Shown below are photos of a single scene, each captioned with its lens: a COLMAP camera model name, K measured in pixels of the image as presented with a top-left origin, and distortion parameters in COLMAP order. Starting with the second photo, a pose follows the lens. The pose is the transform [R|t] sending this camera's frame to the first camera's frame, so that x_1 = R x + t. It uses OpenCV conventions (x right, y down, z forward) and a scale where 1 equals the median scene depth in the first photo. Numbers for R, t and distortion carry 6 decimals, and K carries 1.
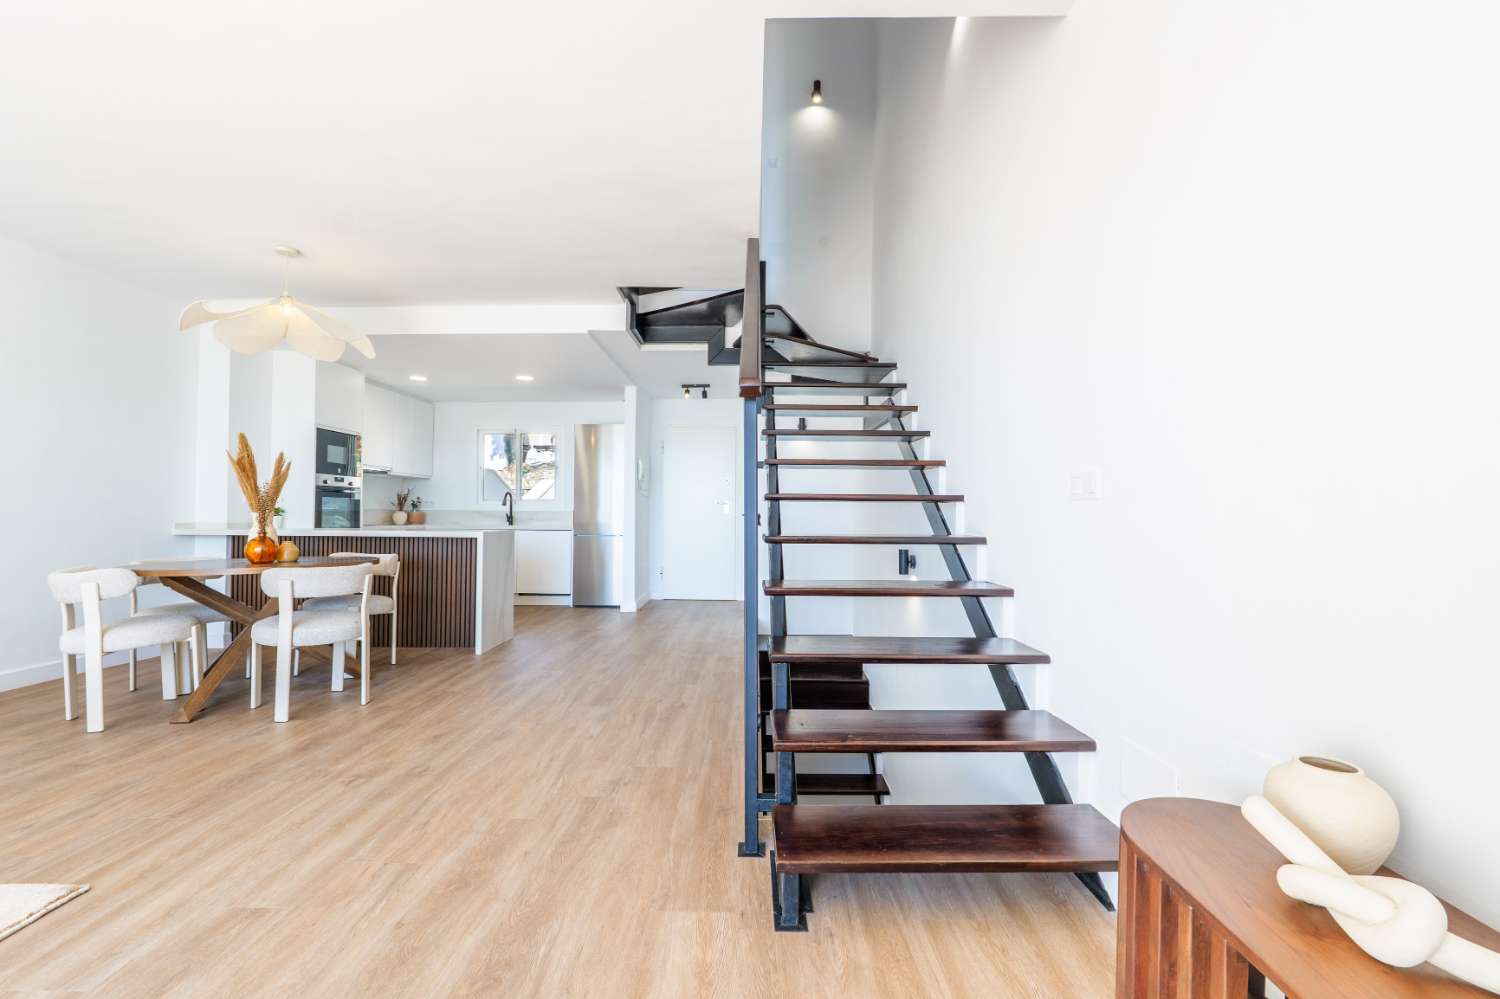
lens RADIAL K [[618.6, 0, 747.1], [0, 618.6, 505.2], [0, 0, 1]] dist [-0.002071, -0.000174]
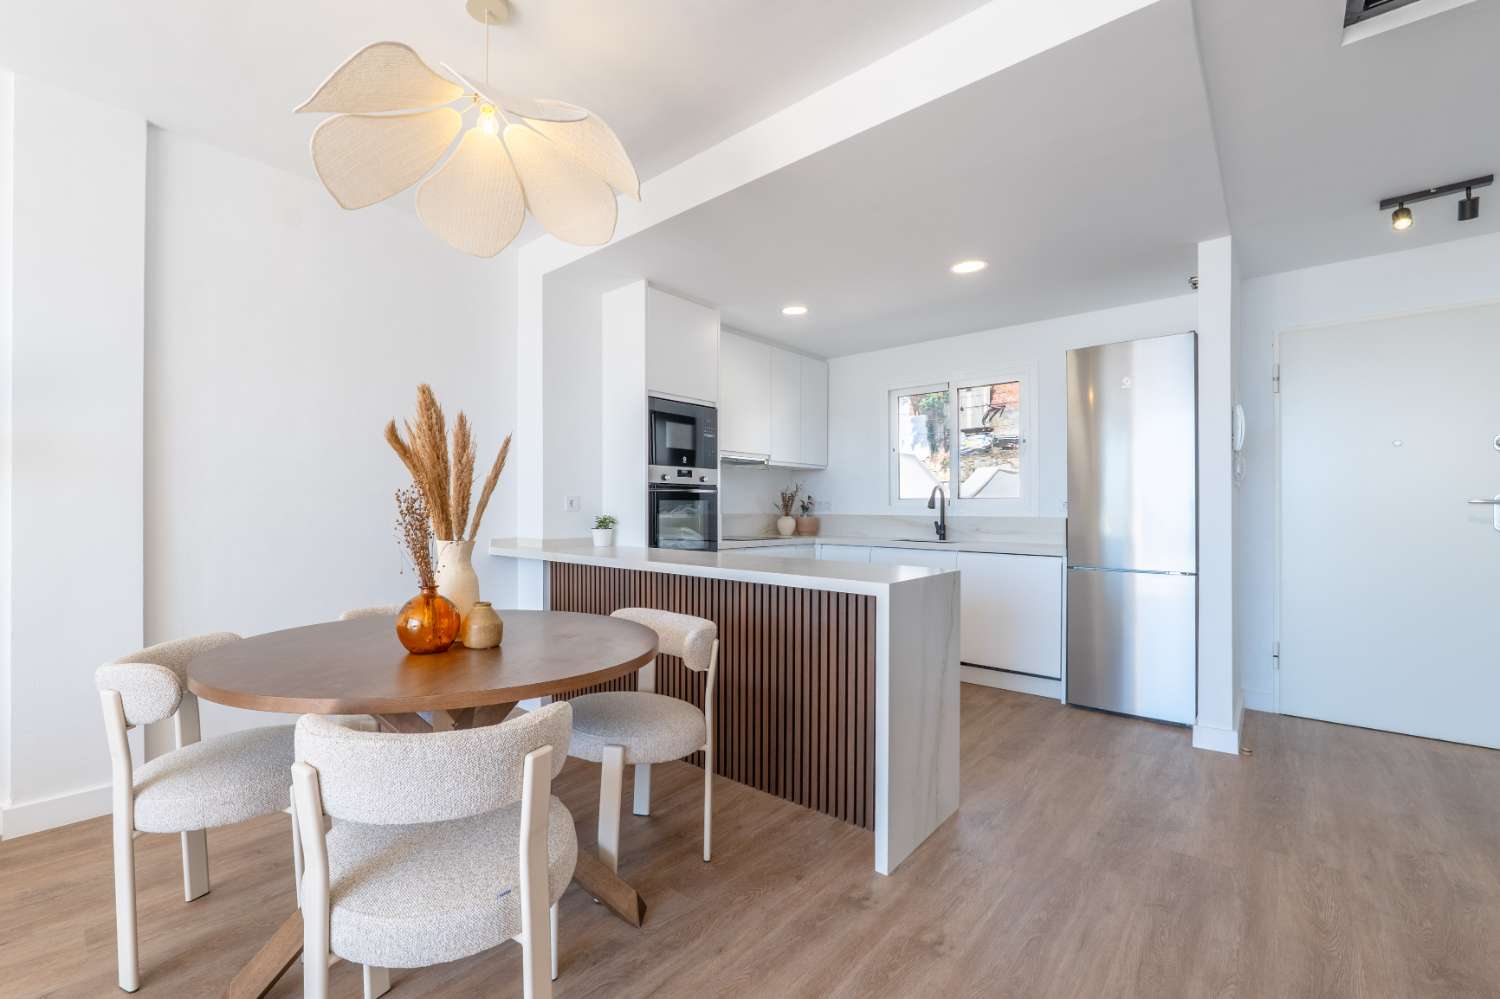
lens RADIAL K [[618.0, 0, 699.9], [0, 618.0, 500.4], [0, 0, 1]] dist [-0.007413, -0.000145]
pose [[0.741756, -0.009330, -0.670605, -0.319642], [0.012541, 0.999921, -0.000041, -0.019411], [0.670553, -0.008380, 0.741815, 0.810493]]
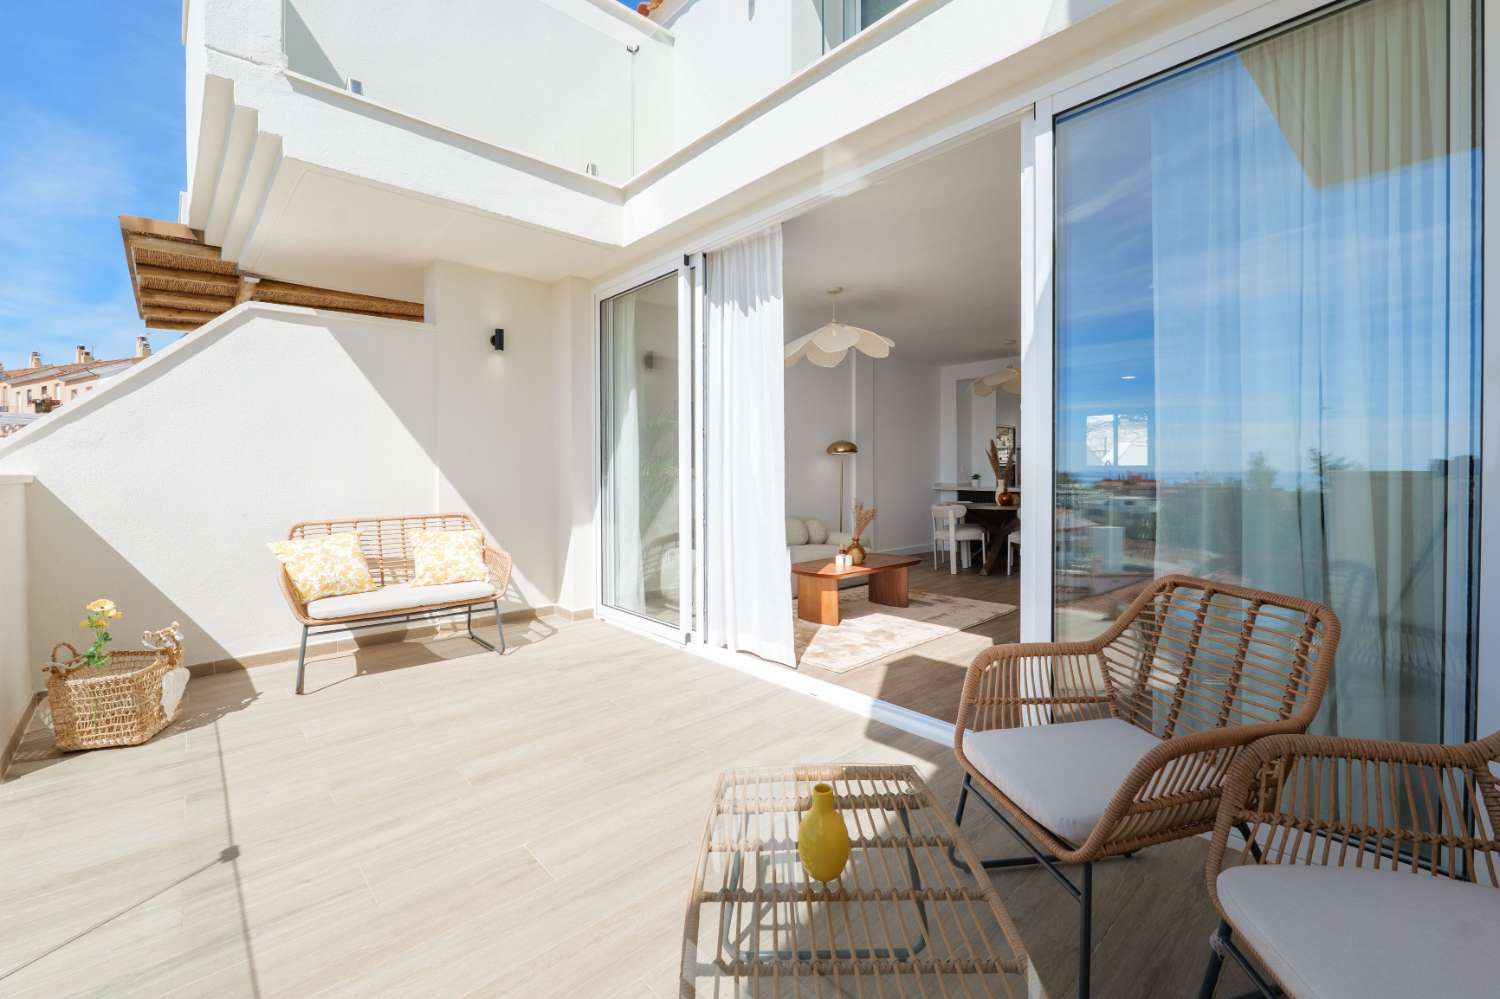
lens RADIAL K [[635.2, 0, 748.8], [0, 635.2, 480.4], [0, 0, 1]] dist [-0.012388, 0.000000]
pose [[0.692611, 0.006556, -0.721282, 0.121071], [0.016969, 0.999534, 0.025380, -0.053474], [0.721112, -0.029818, 0.692177, -1.032564]]
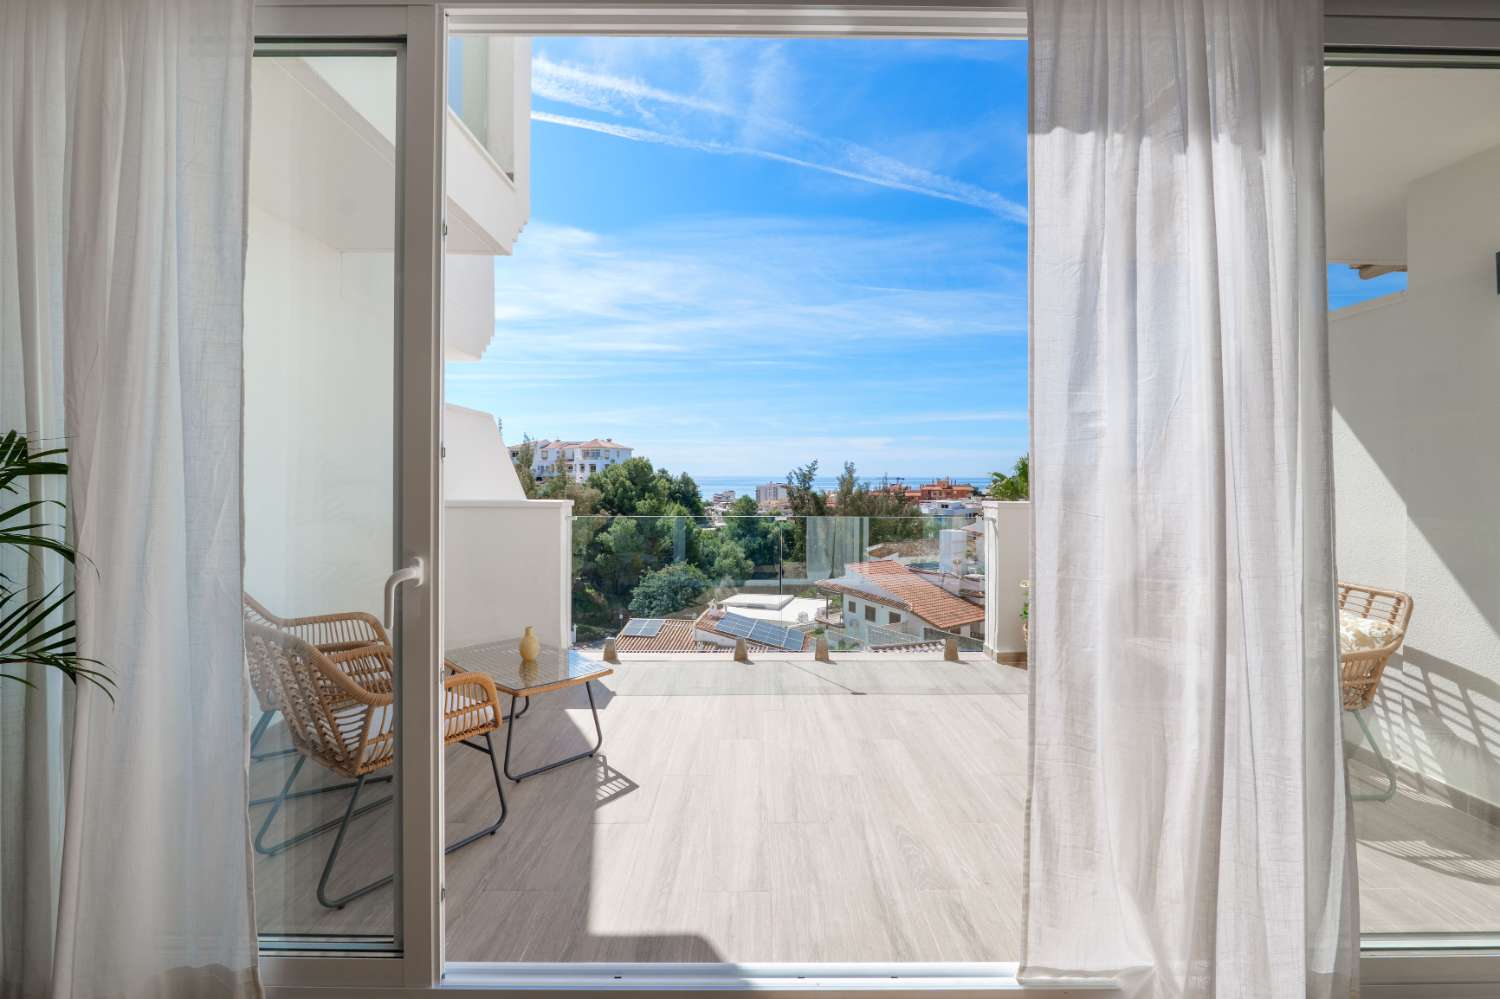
lens RADIAL K [[625.2, 0, 764.0], [0, 625.2, 479.4], [0, 0, 1]] dist [-0.001809, -0.000003]
pose [[-0.999123, -0.008478, -0.040995, -0.410271], [-0.008234, 0.999947, -0.006109, -0.092990], [0.041044, -0.005766, -0.999141, 0.184907]]
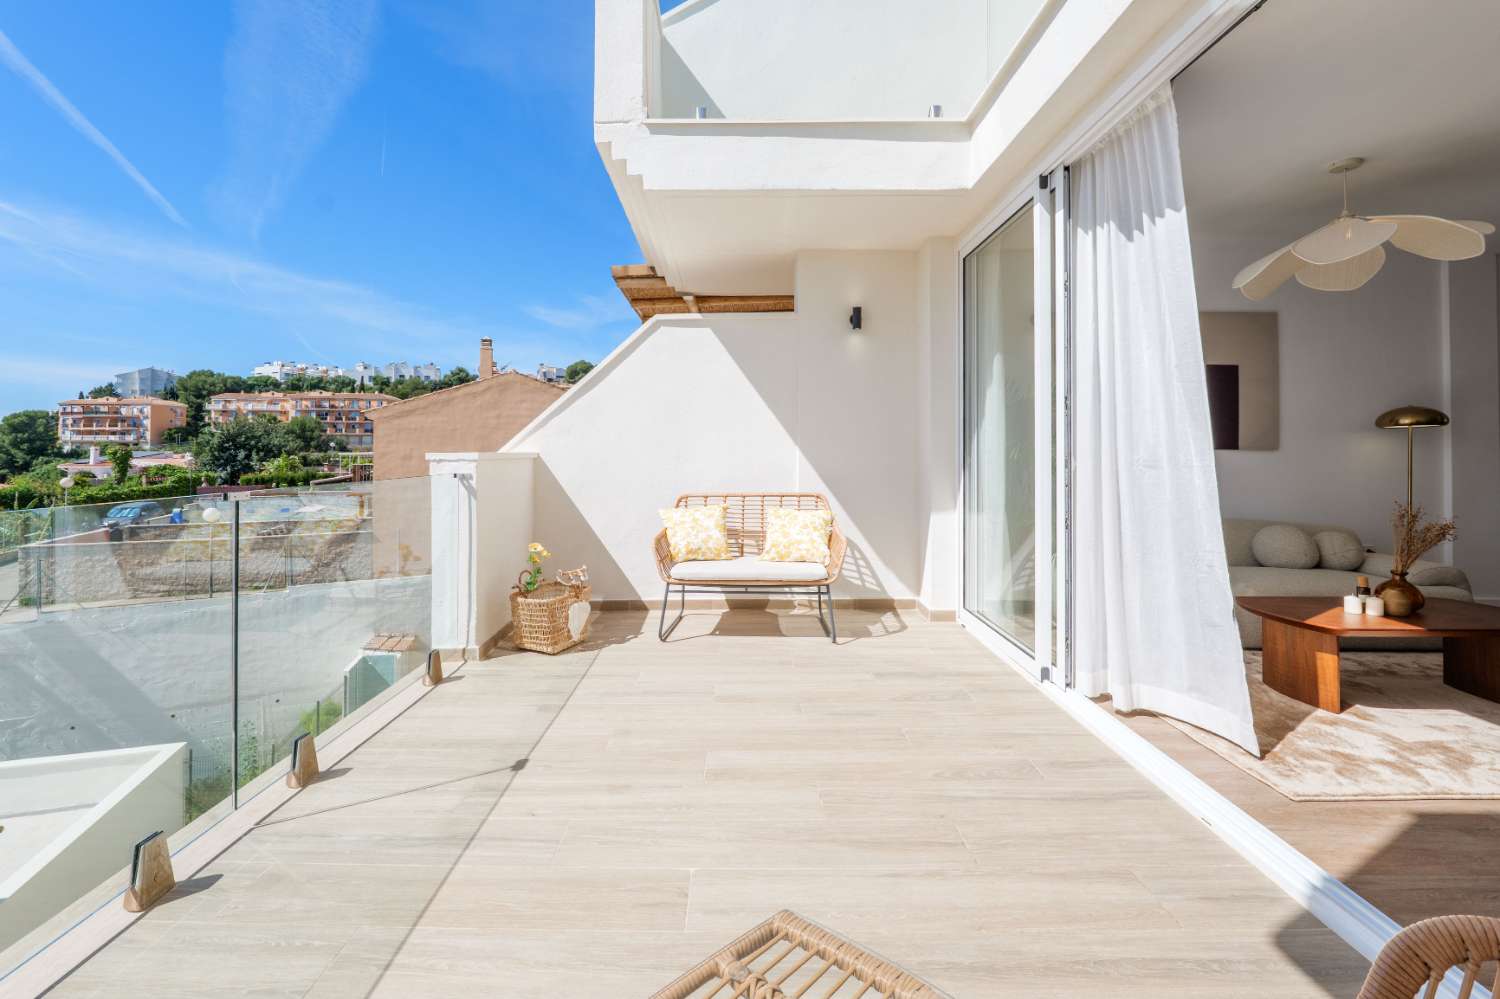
lens RADIAL K [[626.4, 0, 717.5], [0, 626.4, 440.3], [0, 0, 1]] dist [-0.009809, -0.000193]
pose [[-0.004590, -0.018765, -0.999813, 0.081453], [0.012906, 0.999740, -0.018823, -0.051457], [0.999906, -0.012990, -0.004346, -0.755211]]
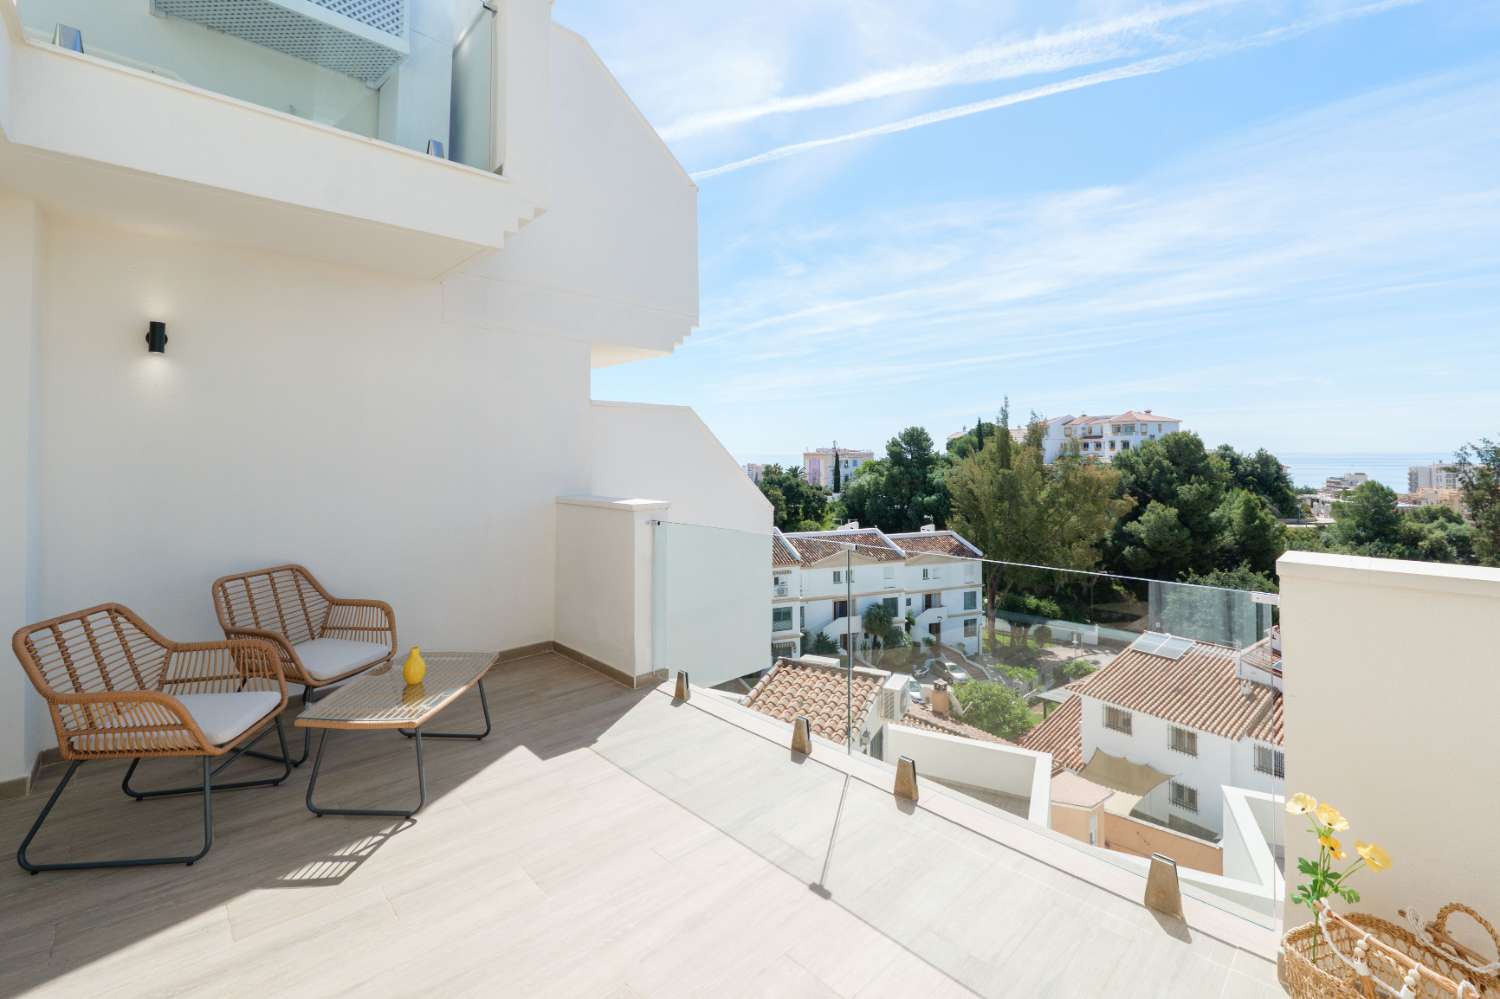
lens RADIAL K [[636.4, 0, 744.1], [0, 636.4, 440.6], [0, 0, 1]] dist [-0.009265, -0.000008]
pose [[-0.705318, 0.013343, 0.708765, -1.050370], [-0.007662, 0.999621, -0.026443, -0.141931], [-0.708849, -0.024082, -0.704949, -0.463627]]
